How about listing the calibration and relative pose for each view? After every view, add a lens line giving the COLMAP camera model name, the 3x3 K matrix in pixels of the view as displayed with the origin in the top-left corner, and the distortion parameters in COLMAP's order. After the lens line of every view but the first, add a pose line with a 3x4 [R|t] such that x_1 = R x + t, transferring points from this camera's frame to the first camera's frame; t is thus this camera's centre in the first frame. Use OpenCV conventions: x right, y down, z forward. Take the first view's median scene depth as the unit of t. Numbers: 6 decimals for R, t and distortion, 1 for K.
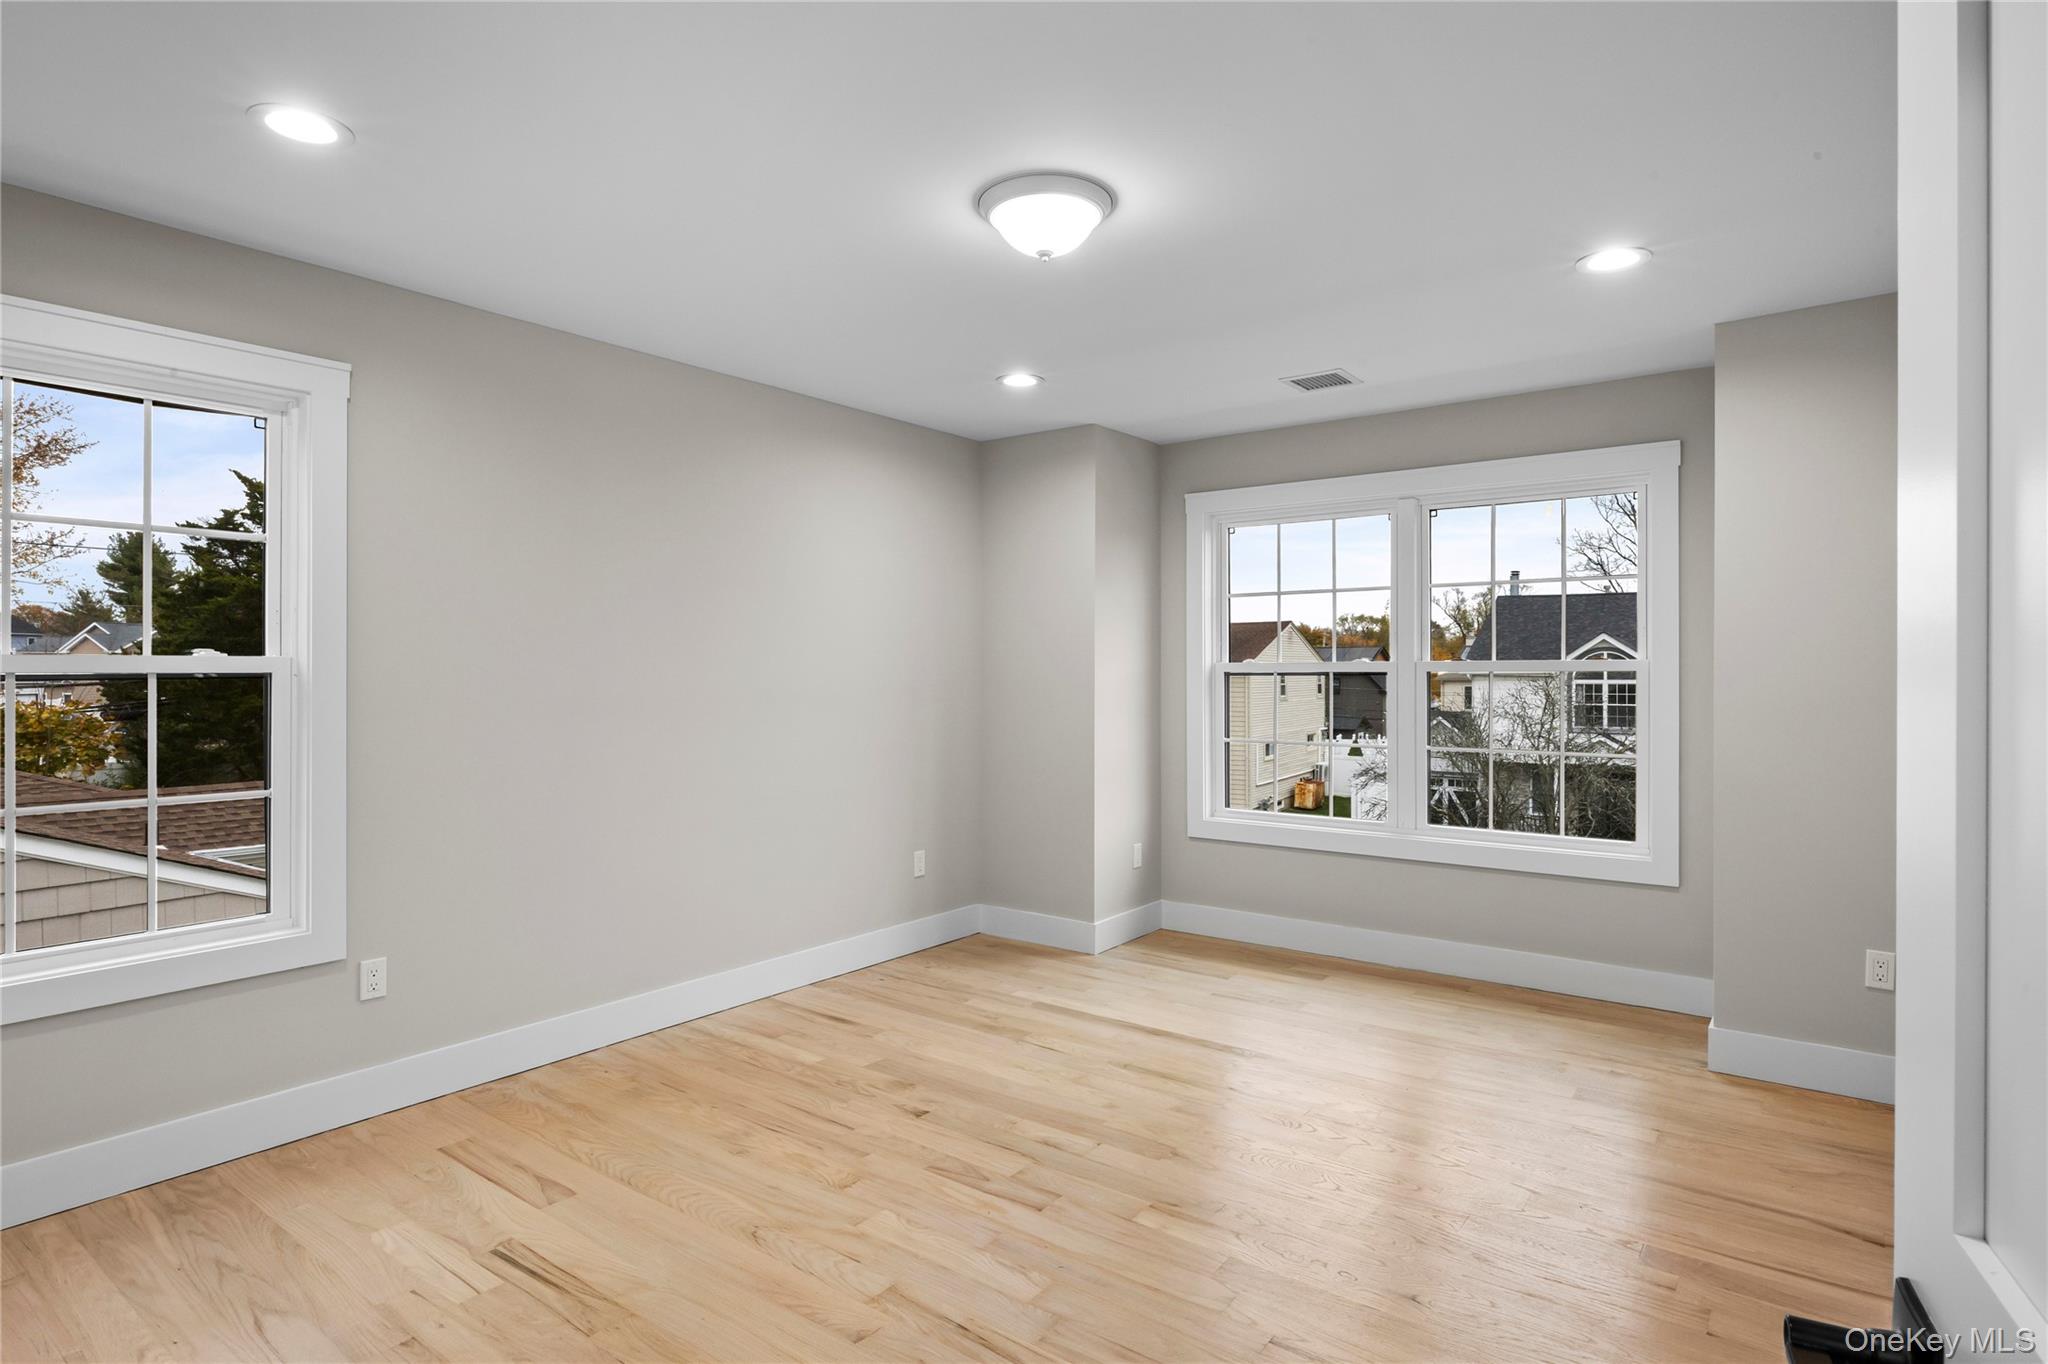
lens RADIAL K [[1037.5, 0, 1027.2], [0, 1037.5, 657.5], [0, 0, 1]] dist [0.002774, -0.000520]
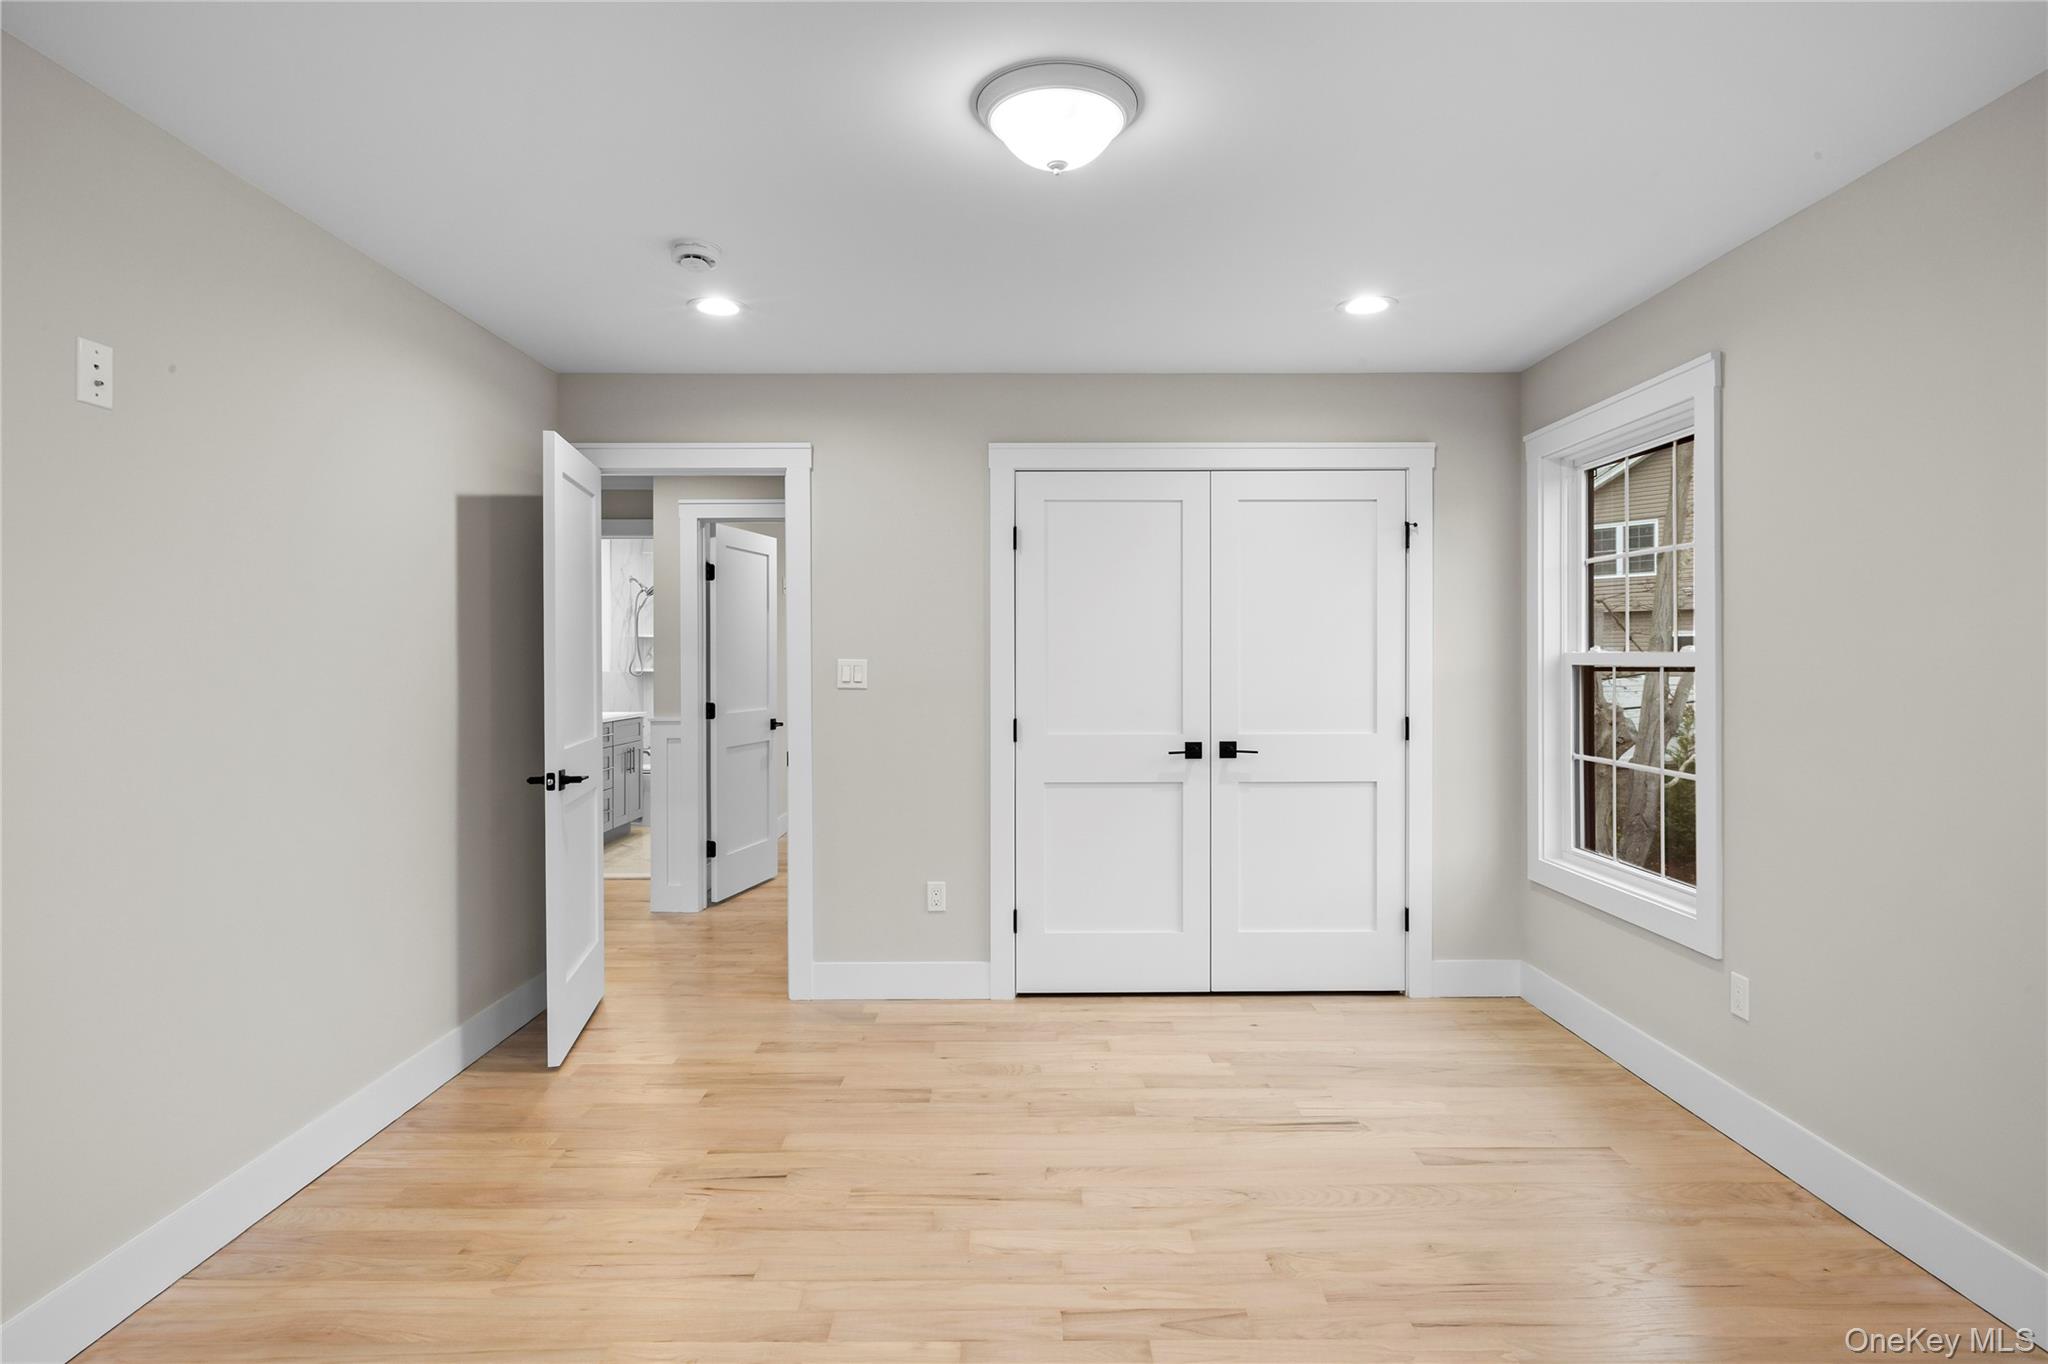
lens RADIAL K [[1037.5, 0, 1027.2], [0, 1037.5, 657.5], [0, 0, 1]] dist [0.002774, -0.000520]
pose [[-0.782677, -0.002975, -0.622421, 0.551905], [0.008508, 0.999844, -0.015477, 0.017994], [0.622370, -0.017409, -0.782530, 1.632033]]
